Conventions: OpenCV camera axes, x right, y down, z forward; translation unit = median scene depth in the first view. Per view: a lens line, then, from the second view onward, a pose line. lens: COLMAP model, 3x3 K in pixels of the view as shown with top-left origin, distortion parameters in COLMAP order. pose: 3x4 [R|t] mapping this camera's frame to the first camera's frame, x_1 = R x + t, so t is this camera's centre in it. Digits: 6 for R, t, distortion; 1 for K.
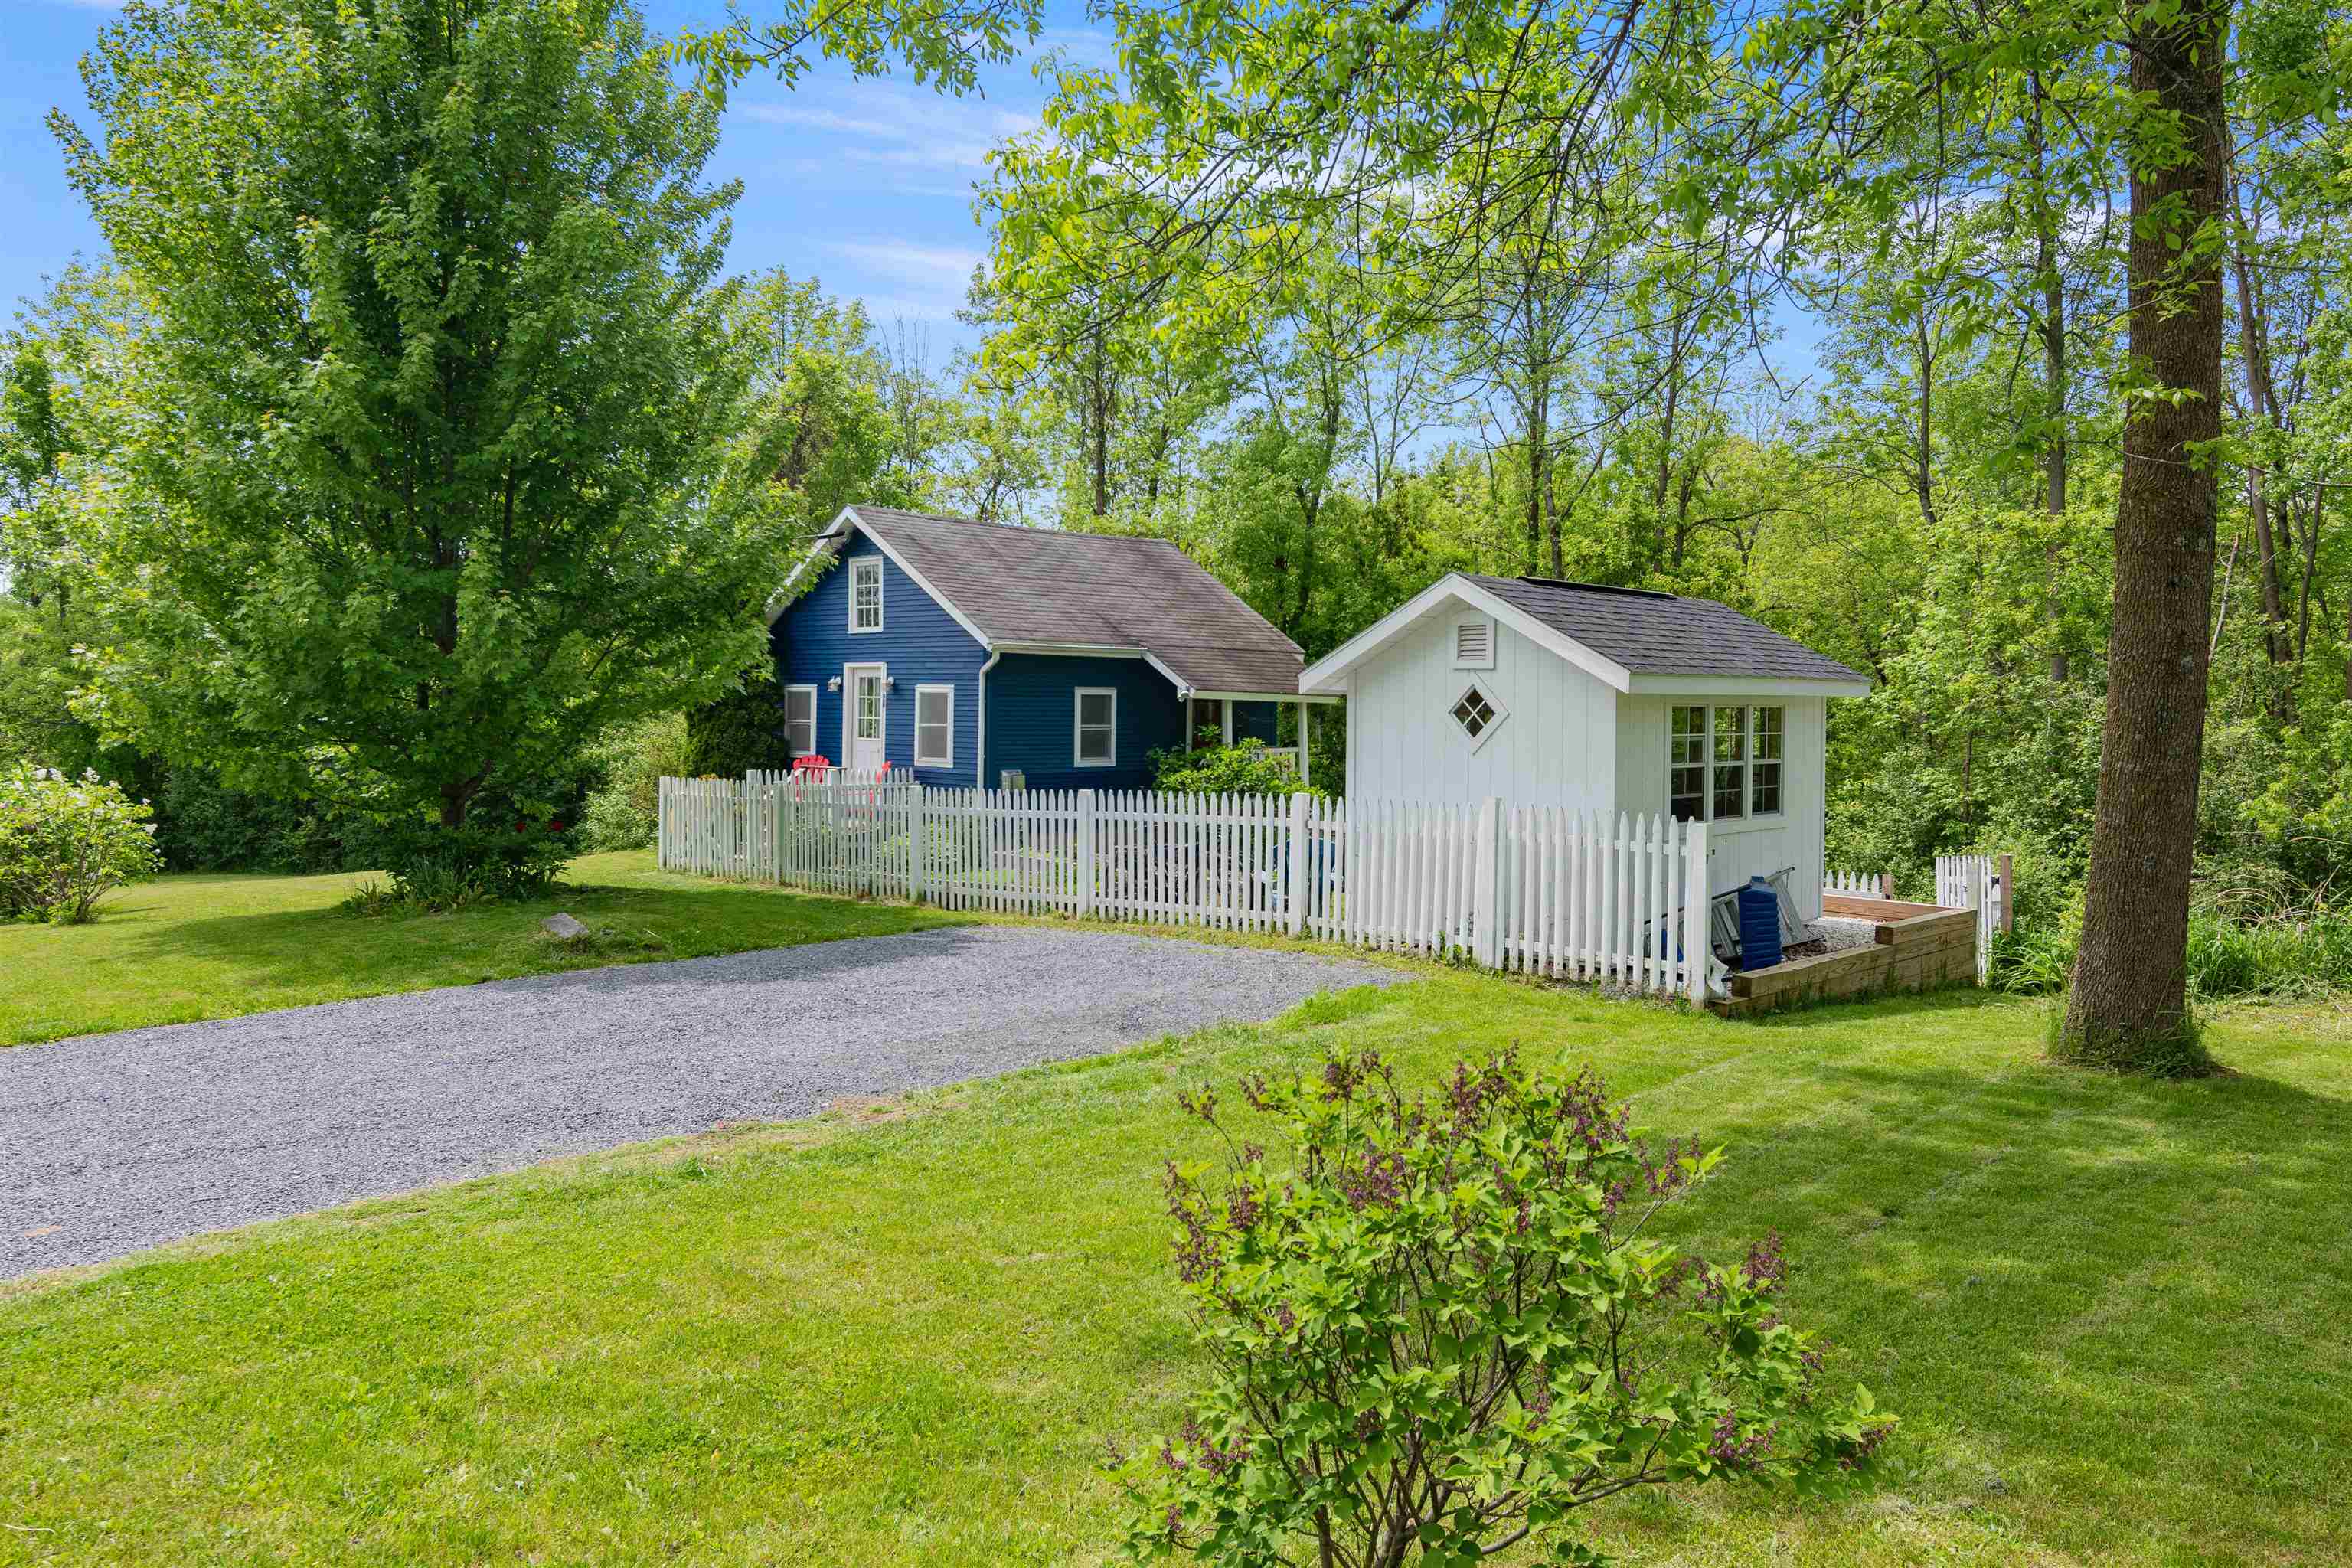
lens RADIAL K [[1647.6, 0, 1176.0], [0, 1647.6, 784.0], [0, 0, 1]] dist [-0.000355, -0.000074]
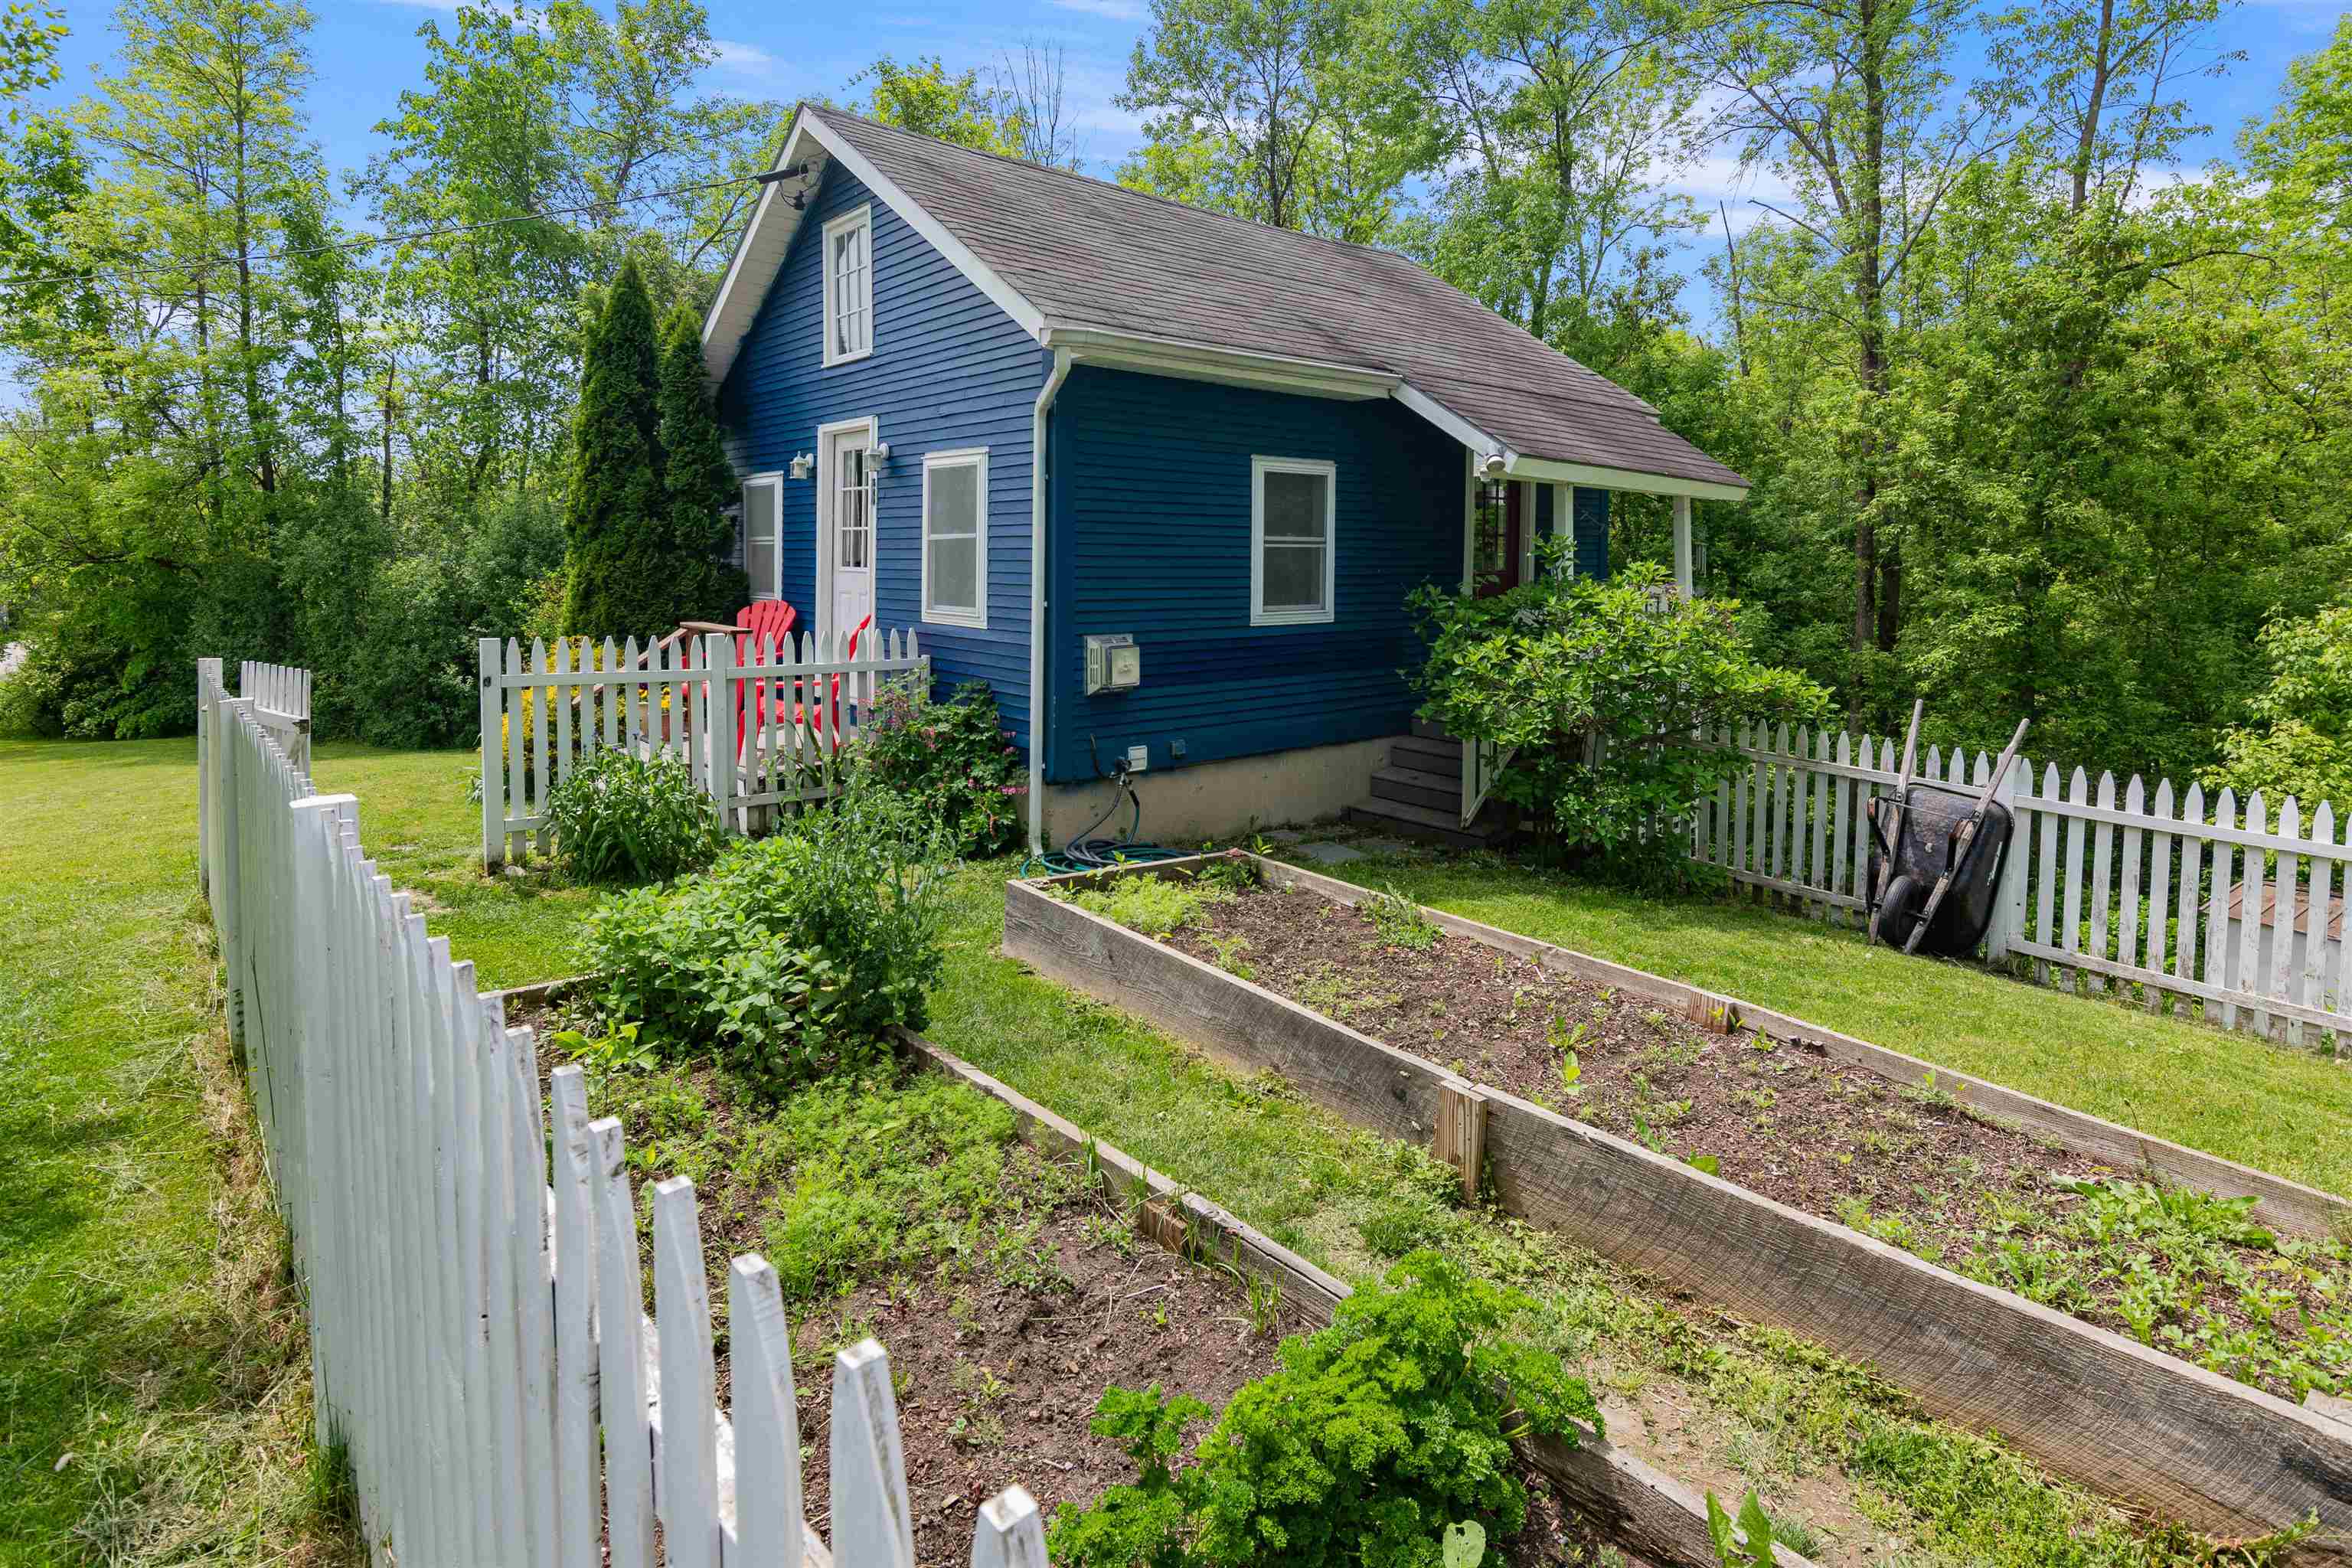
lens RADIAL K [[1175.1, 0, 1179.8], [0, 1175.1, 737.9], [0, 0, 1]] dist [0.000061, 0.000015]
pose [[0.993667, 0.012581, -0.111660, -0.042529], [-0.000906, 0.994577, 0.104003, -0.013058], [0.112363, -0.103243, 0.988289, 0.643562]]
